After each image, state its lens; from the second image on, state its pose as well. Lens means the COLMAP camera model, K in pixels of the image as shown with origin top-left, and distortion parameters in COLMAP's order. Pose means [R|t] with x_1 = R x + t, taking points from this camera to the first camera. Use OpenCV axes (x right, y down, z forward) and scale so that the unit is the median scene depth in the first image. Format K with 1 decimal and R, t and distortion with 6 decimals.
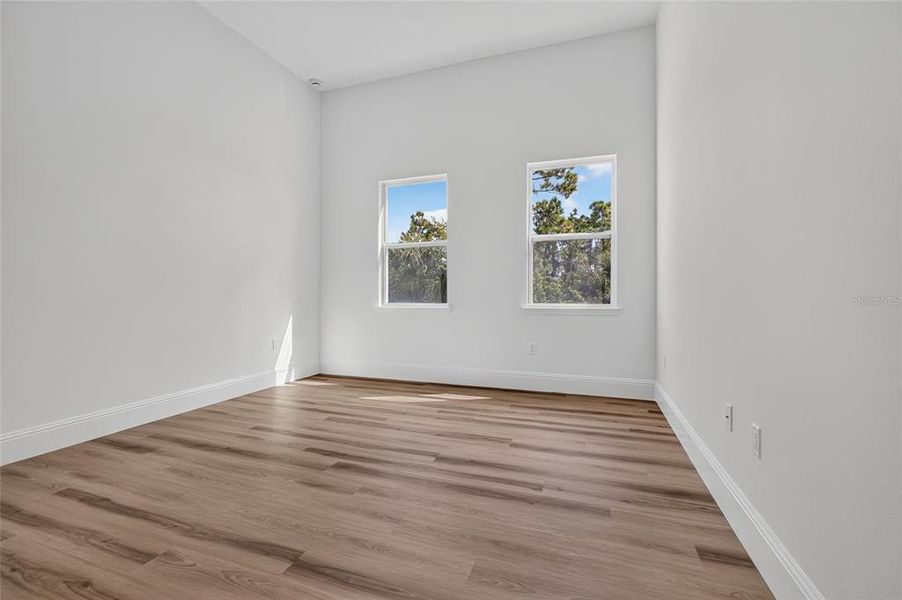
lens RADIAL K [[407.8, 0, 451.1], [0, 407.8, 298.5], [0, 0, 1]] dist [-0.010903, 0.005788]
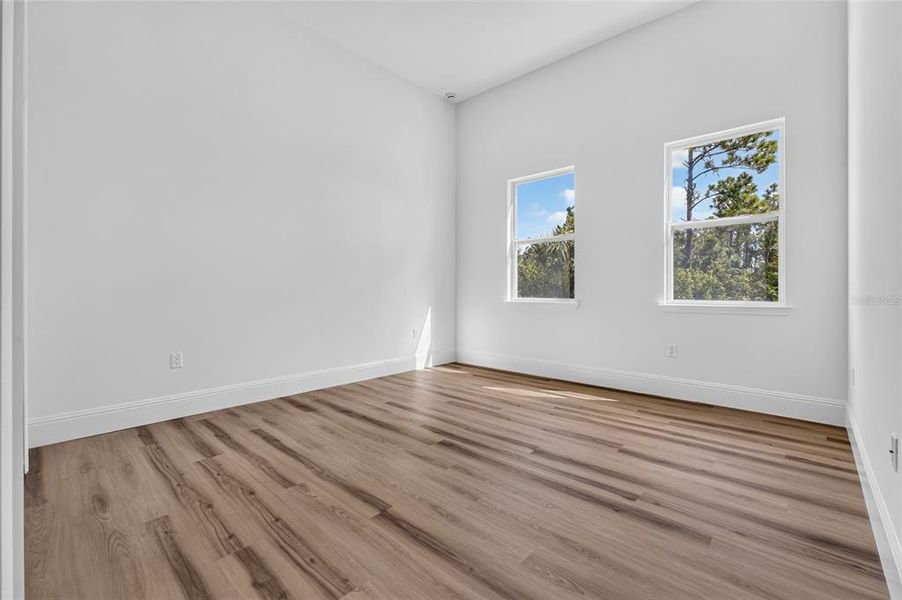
lens RADIAL K [[407.8, 0, 446.4], [0, 407.8, 295.5], [0, 0, 1]] dist [-0.010903, 0.005788]
pose [[0.916777, 0.006826, -0.399341, 0.131864], [-0.004618, 0.999968, 0.006490, -0.001523], [0.399373, -0.004106, 0.916779, -0.014562]]
